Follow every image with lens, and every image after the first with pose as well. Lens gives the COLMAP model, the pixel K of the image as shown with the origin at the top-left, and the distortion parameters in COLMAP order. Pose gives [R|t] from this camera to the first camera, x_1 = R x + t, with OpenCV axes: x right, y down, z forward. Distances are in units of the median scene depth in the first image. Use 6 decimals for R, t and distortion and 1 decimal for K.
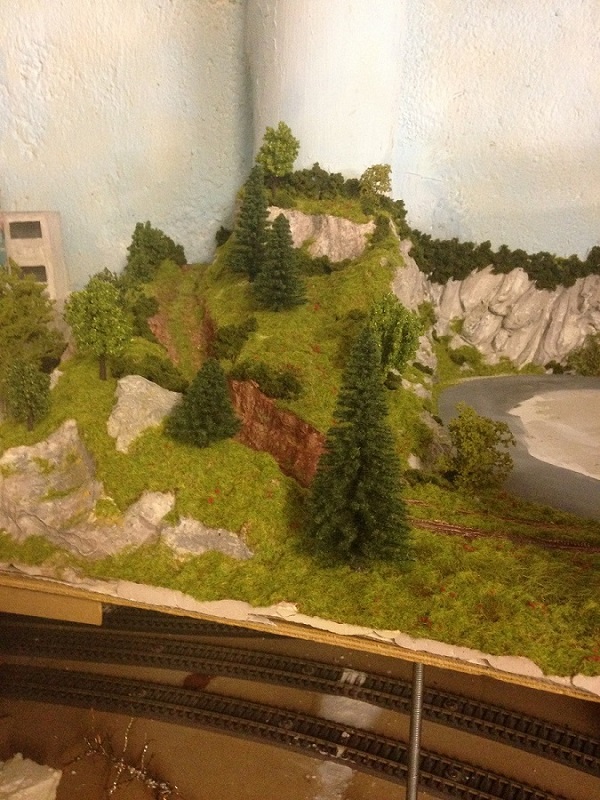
lens RADIAL K [[733.4, 0, 299.4], [0, 733.4, 393.0], [0, 0, 1]] dist [0.195791, -0.330897]
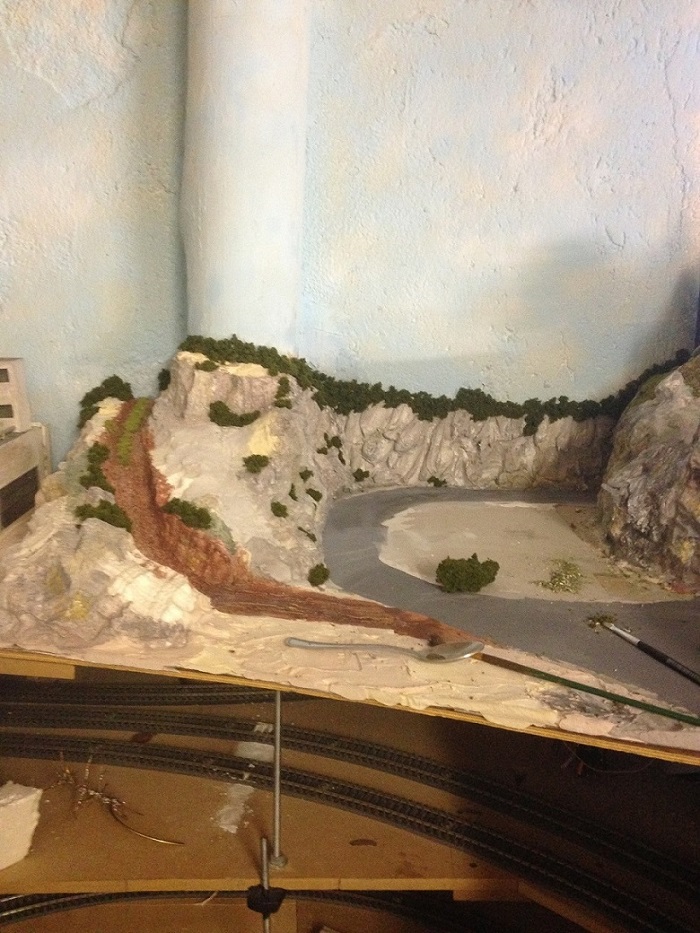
lens RADIAL K [[842.6, 0, 350.9], [0, 842.6, 461.0], [0, 0, 1]] dist [0.198018, -0.308325]
pose [[0.996310, -0.010890, 0.085134, 0.101346], [0.010969, 0.999940, -0.000462, -0.087981], [-0.085124, 0.001394, 0.996369, -0.514975]]
